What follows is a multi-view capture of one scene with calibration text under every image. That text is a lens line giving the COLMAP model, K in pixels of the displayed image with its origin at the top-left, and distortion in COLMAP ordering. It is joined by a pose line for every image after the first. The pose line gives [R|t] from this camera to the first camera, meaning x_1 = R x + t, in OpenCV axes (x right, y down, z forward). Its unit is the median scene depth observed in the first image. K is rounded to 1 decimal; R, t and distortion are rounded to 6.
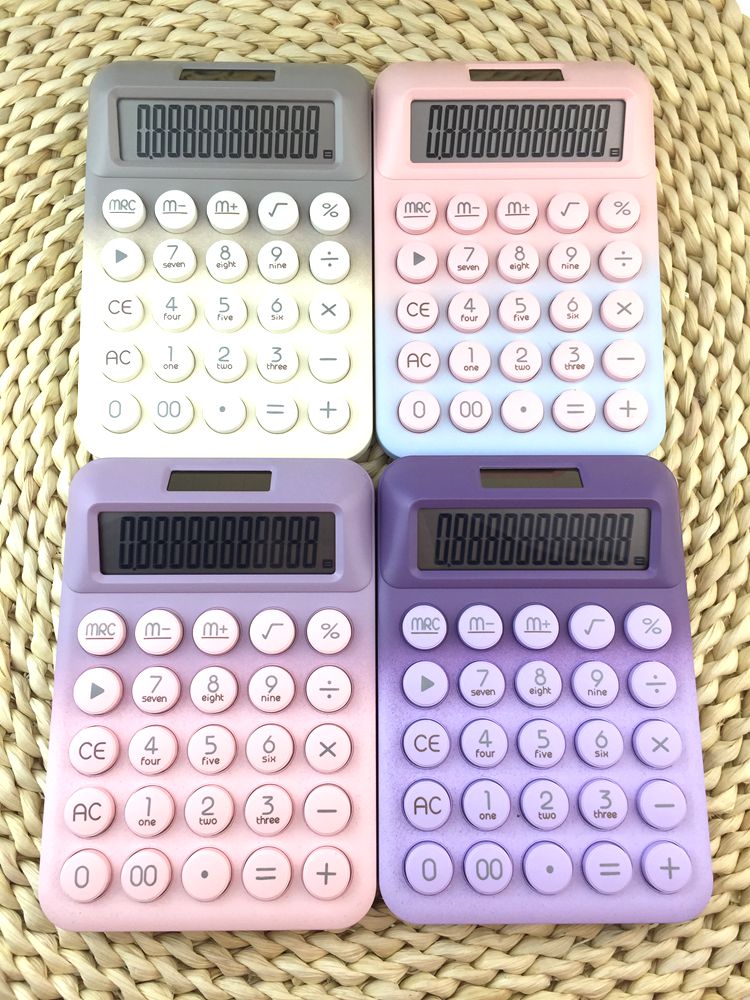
lens RADIAL K [[885.7, 0, 370.9], [0, 885.7, 493.6], [0, 0, 1]] dist [0.075621, -0.100611]
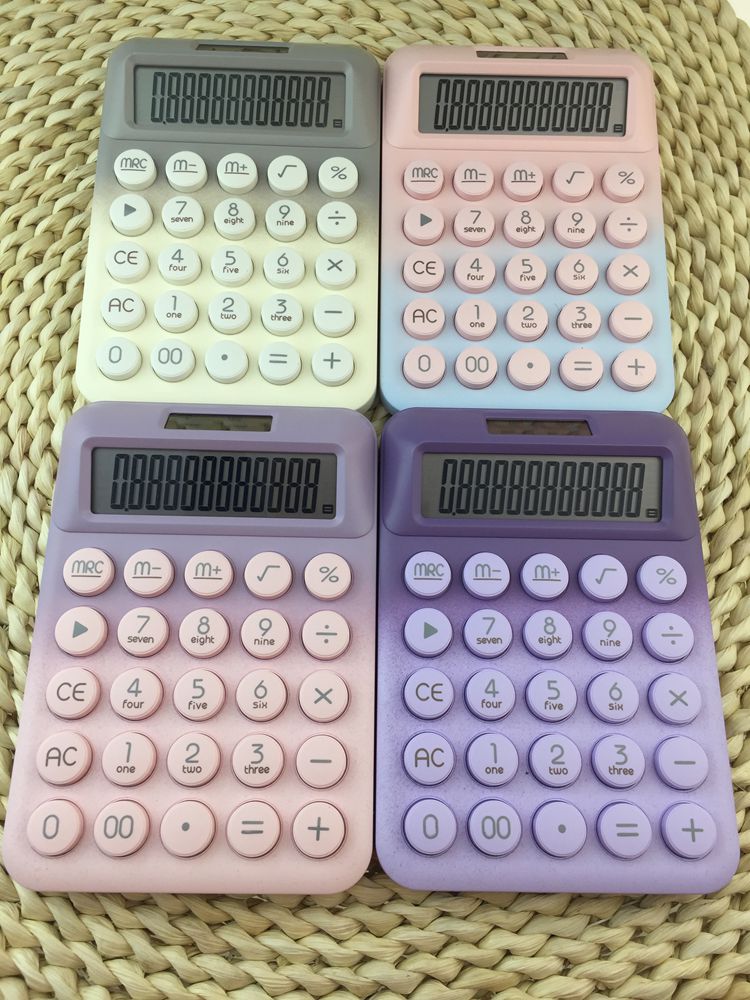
lens RADIAL K [[885.7, 0, 372.3], [0, 885.7, 486.7], [0, 0, 1]] dist [0.075621, -0.100611]
pose [[0.999795, 0.019850, 0.003882, -0.004882], [-0.019196, 0.991724, -0.126943, 0.180150], [-0.006370, 0.126843, 0.991902, 0.043783]]
